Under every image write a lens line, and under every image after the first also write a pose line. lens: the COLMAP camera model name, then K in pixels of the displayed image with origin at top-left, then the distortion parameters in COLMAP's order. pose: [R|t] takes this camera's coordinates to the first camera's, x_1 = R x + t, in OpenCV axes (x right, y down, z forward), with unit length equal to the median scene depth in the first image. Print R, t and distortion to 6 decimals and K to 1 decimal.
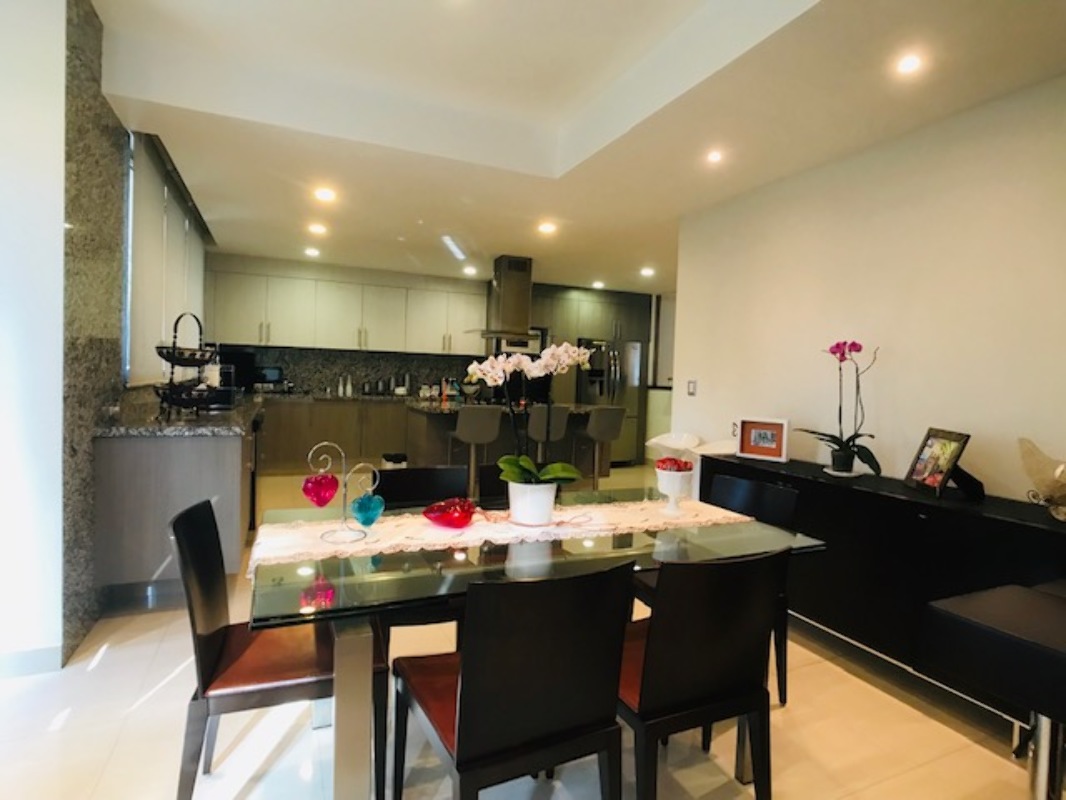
lens RADIAL K [[569.5, 0, 533.0], [0, 569.5, 400.0], [0, 0, 1]] dist [0.000602, -0.000564]
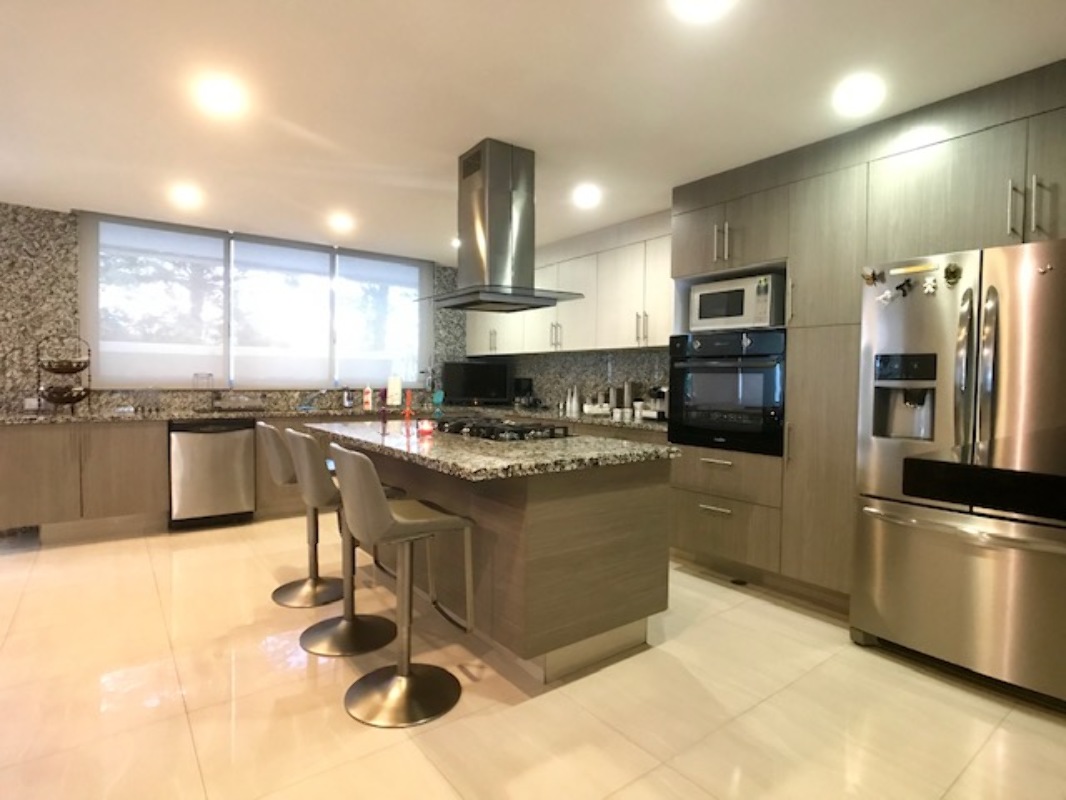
lens RADIAL K [[569.5, 0, 533.0], [0, 569.5, 400.0], [0, 0, 1]] dist [0.000602, -0.000564]
pose [[0.224151, 0.015001, -0.974439, 0.390469], [-0.039445, 0.999202, 0.006308, -0.026951], [0.973756, 0.037023, 0.224563, 0.764860]]
